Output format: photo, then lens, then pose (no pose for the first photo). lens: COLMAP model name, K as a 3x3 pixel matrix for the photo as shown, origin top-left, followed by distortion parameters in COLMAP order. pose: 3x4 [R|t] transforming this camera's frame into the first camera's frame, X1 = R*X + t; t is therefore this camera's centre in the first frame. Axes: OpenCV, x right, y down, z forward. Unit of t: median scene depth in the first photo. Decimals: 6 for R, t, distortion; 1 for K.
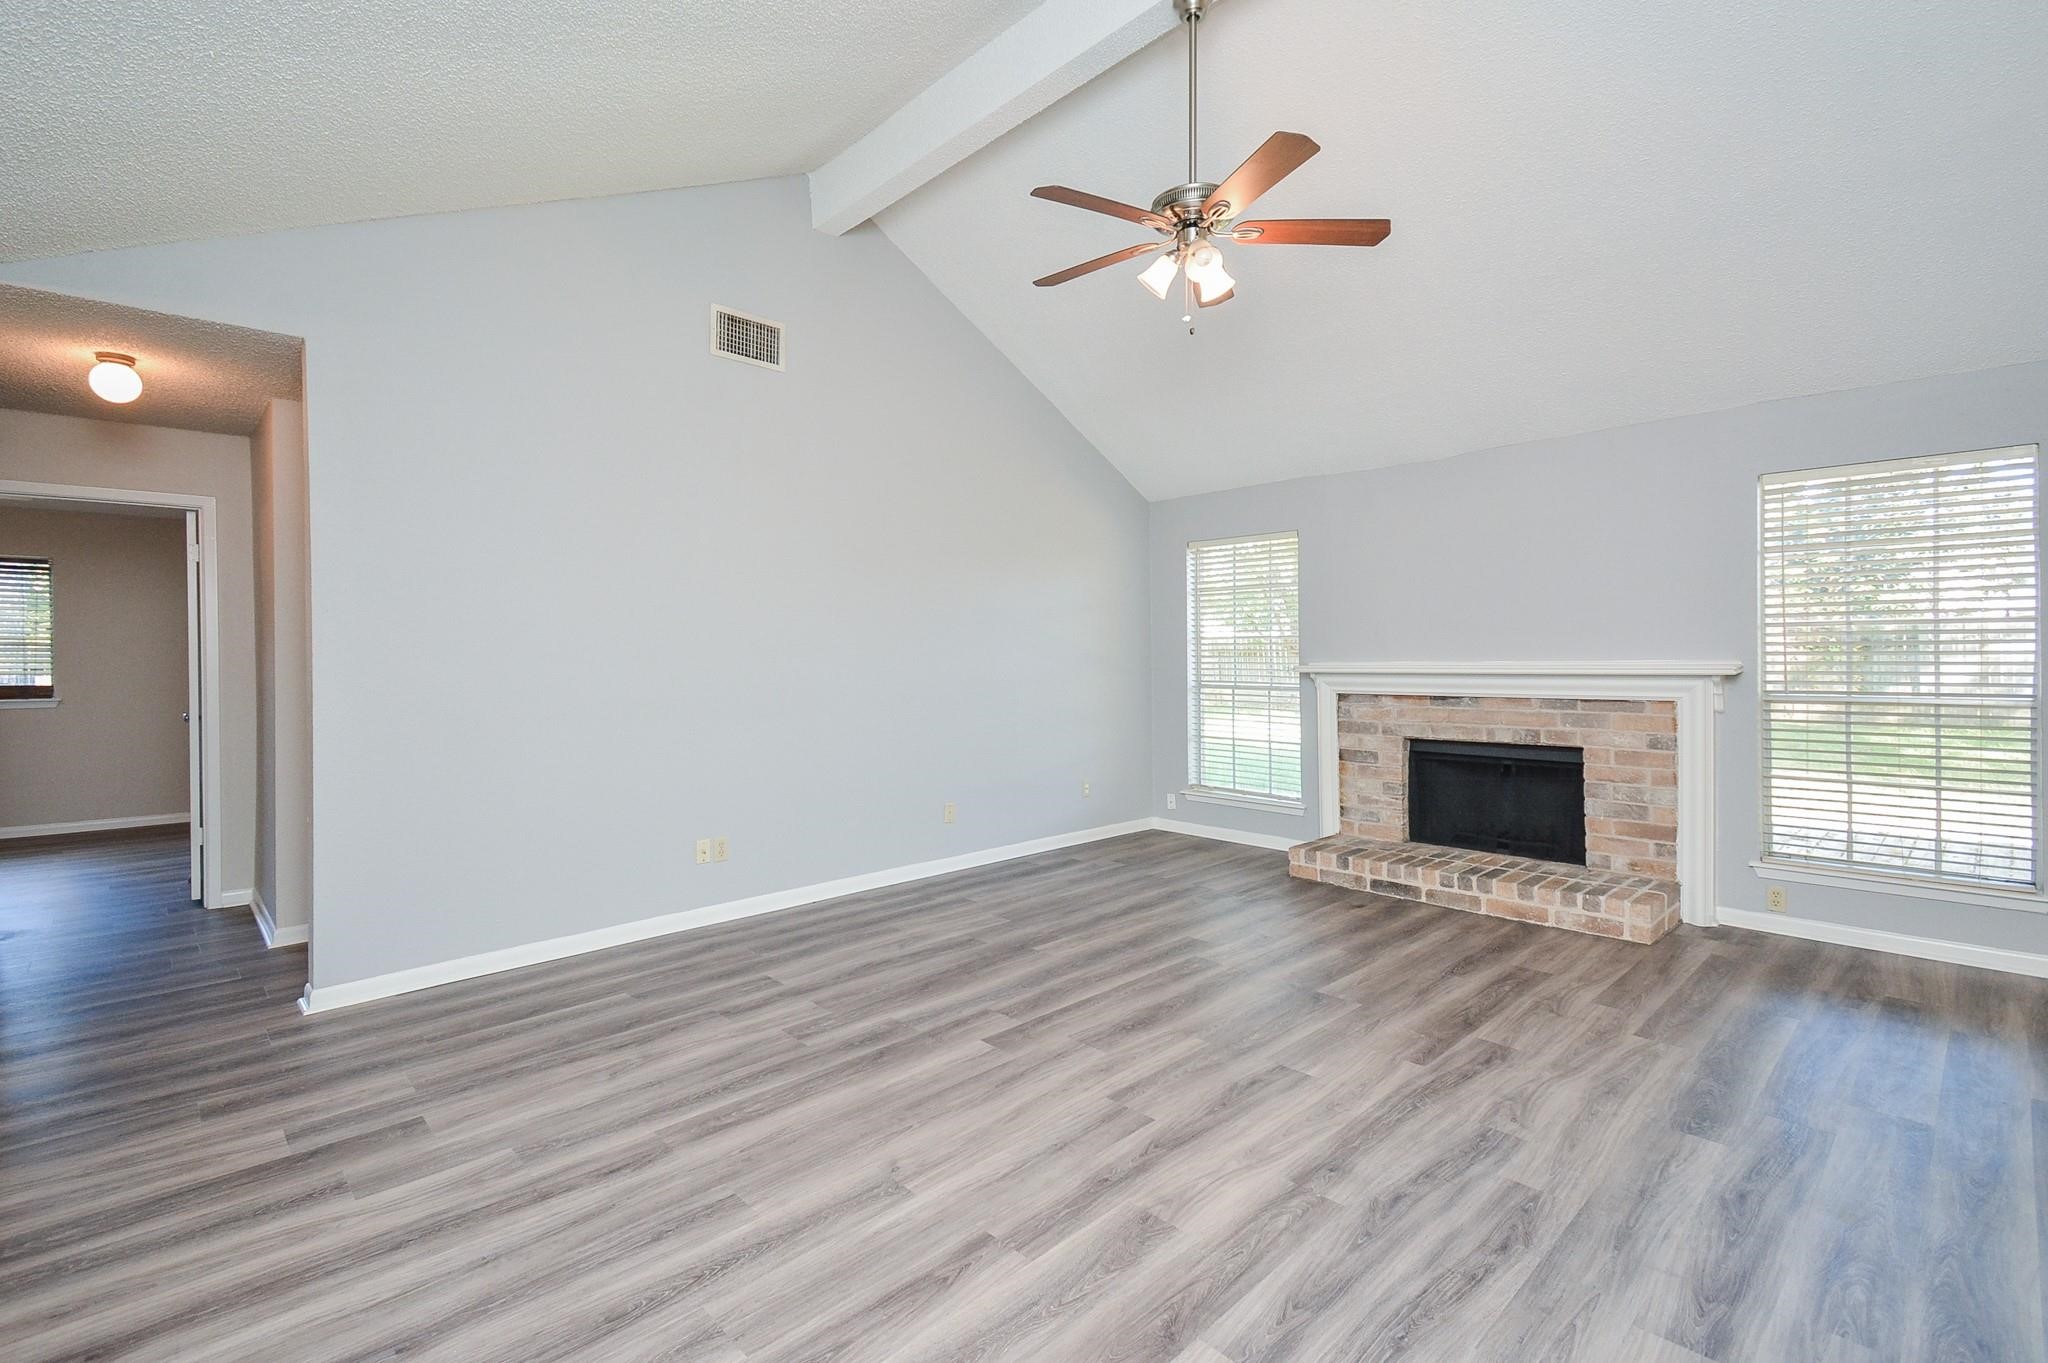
lens RADIAL K [[909.9, 0, 1011.1], [0, 909.9, 666.4], [0, 0, 1]] dist [0.048934, -0.023399]
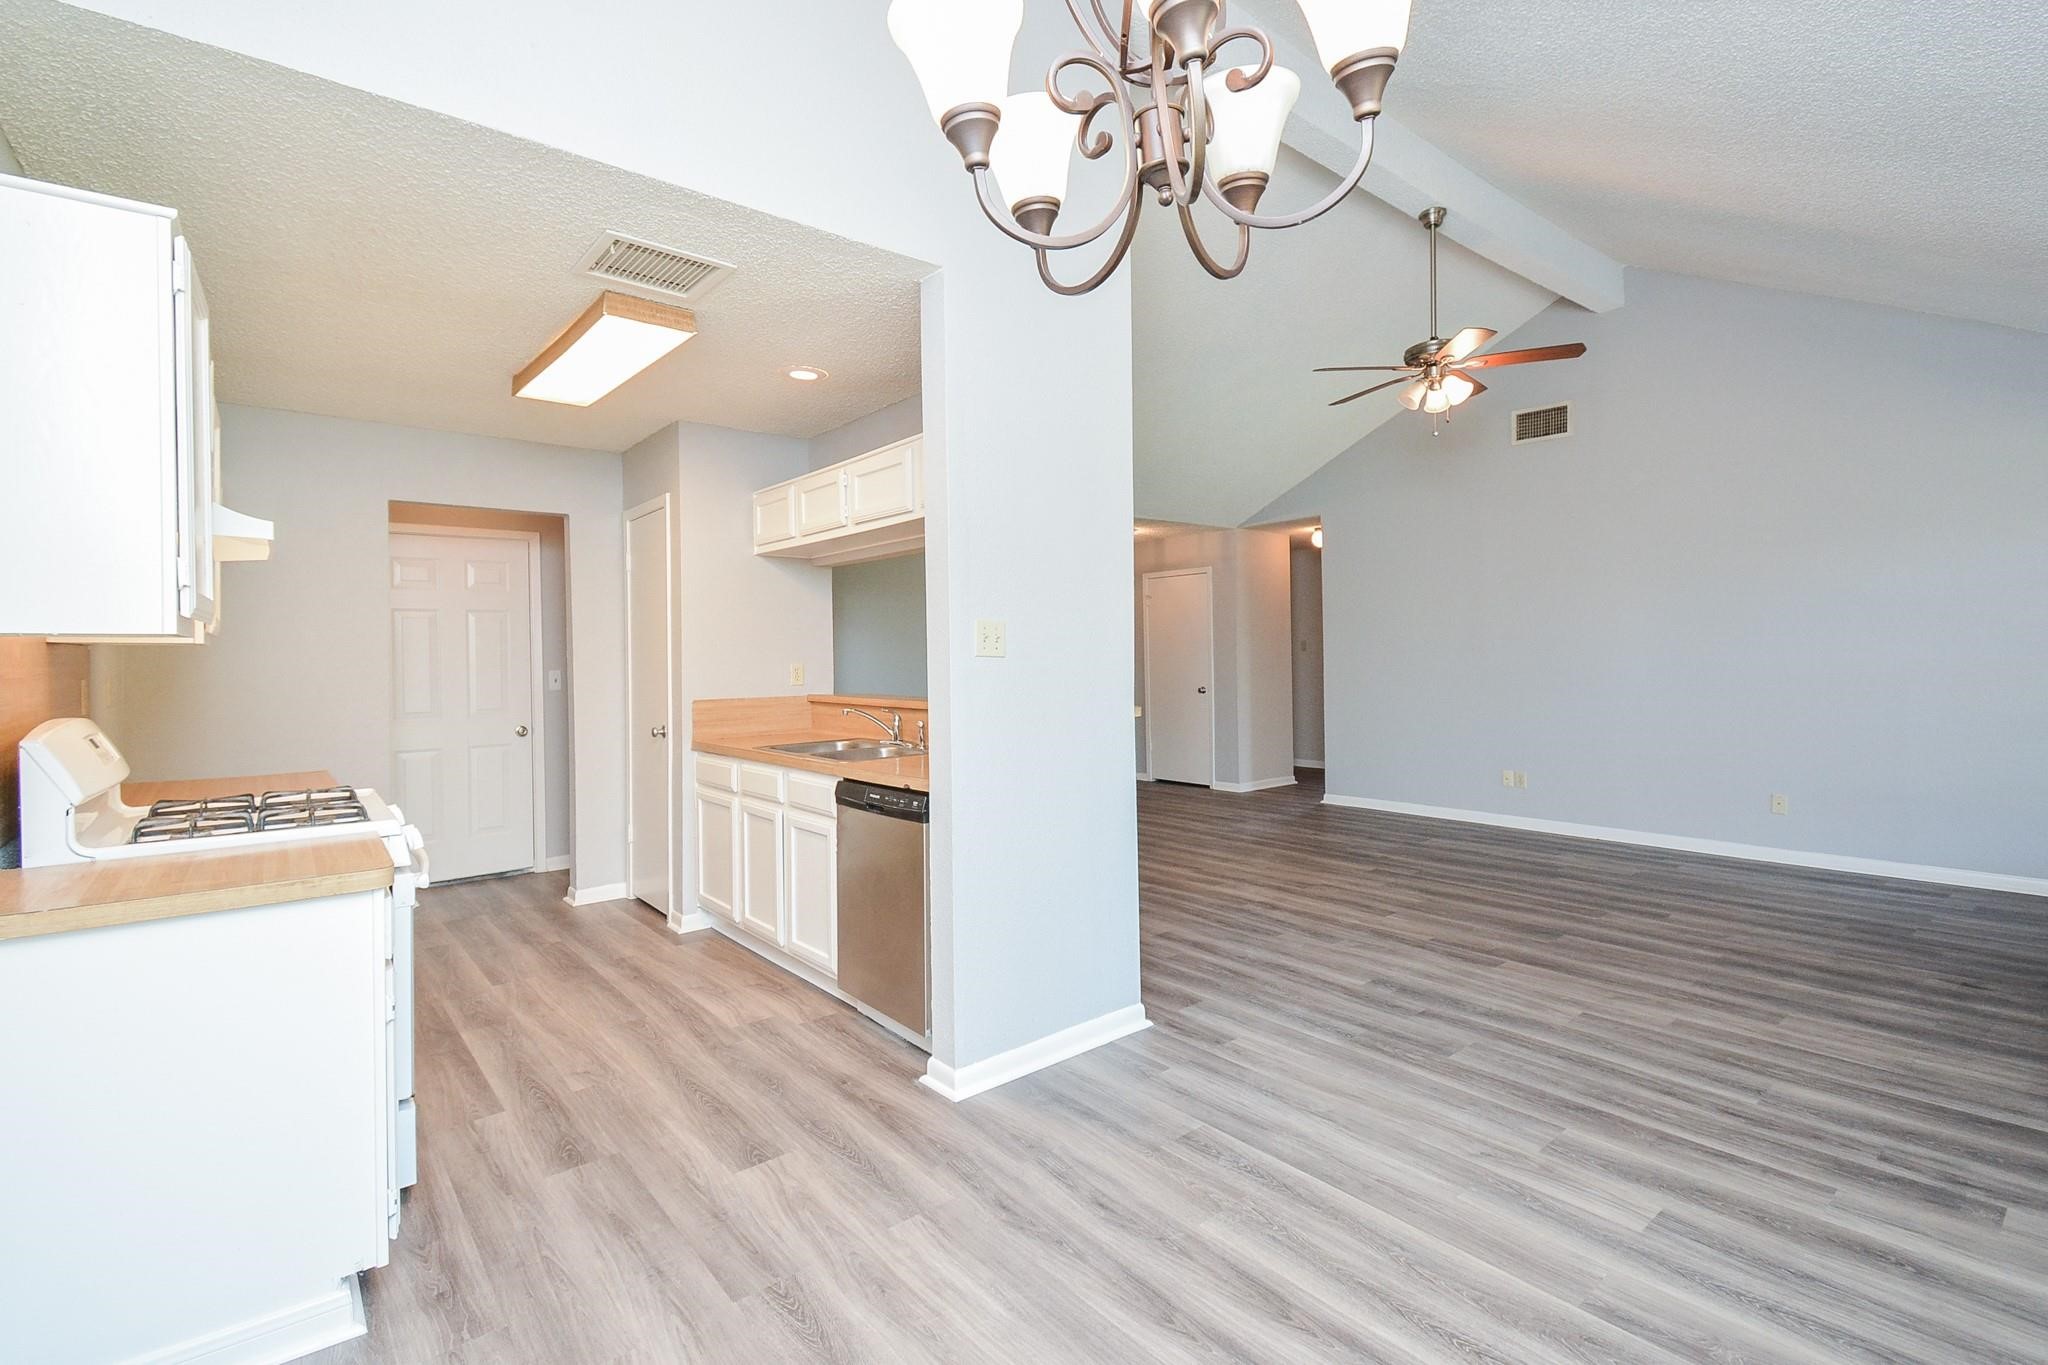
lens RADIAL K [[931.2, 0, 1030.8], [0, 931.2, 653.8], [0, 0, 1]] dist [0.048265, -0.025312]
pose [[-0.063840, 0.004011, -0.997952, 1.589902], [0.003684, 0.999986, 0.003784, -0.015933], [0.997953, -0.003435, -0.063854, 0.392464]]
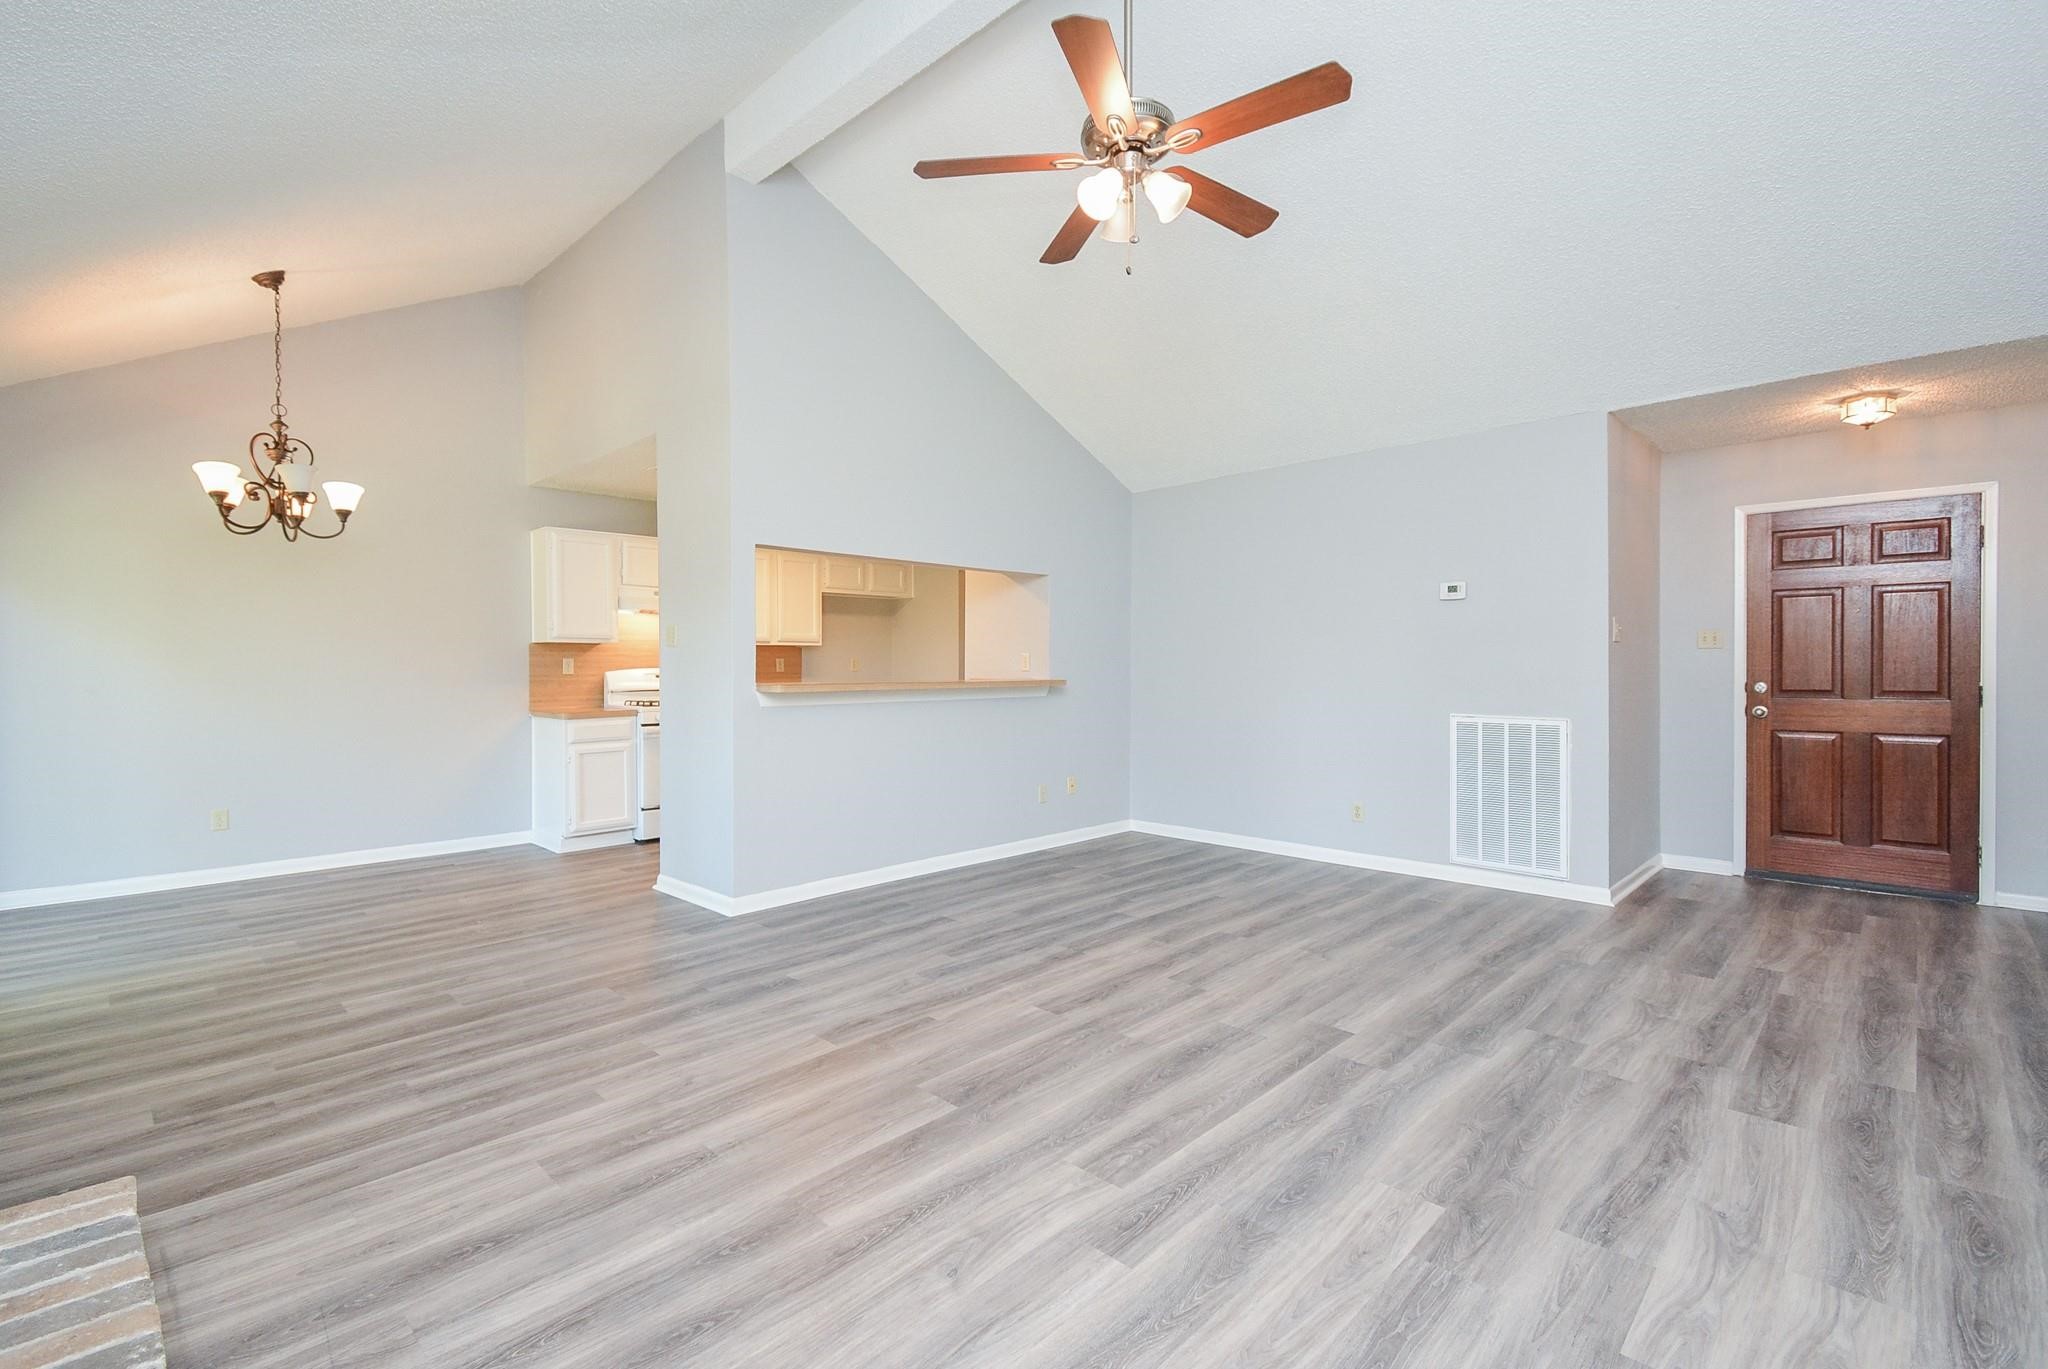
lens RADIAL K [[909.9, 0, 1011.1], [0, 909.9, 669.4], [0, 0, 1]] dist [0.048934, -0.023399]
pose [[-0.999388, 0.009006, -0.033796, 0.311940], [0.008505, 0.999852, 0.014946, 0.005900], [0.033925, 0.014650, -0.999317, 1.702428]]
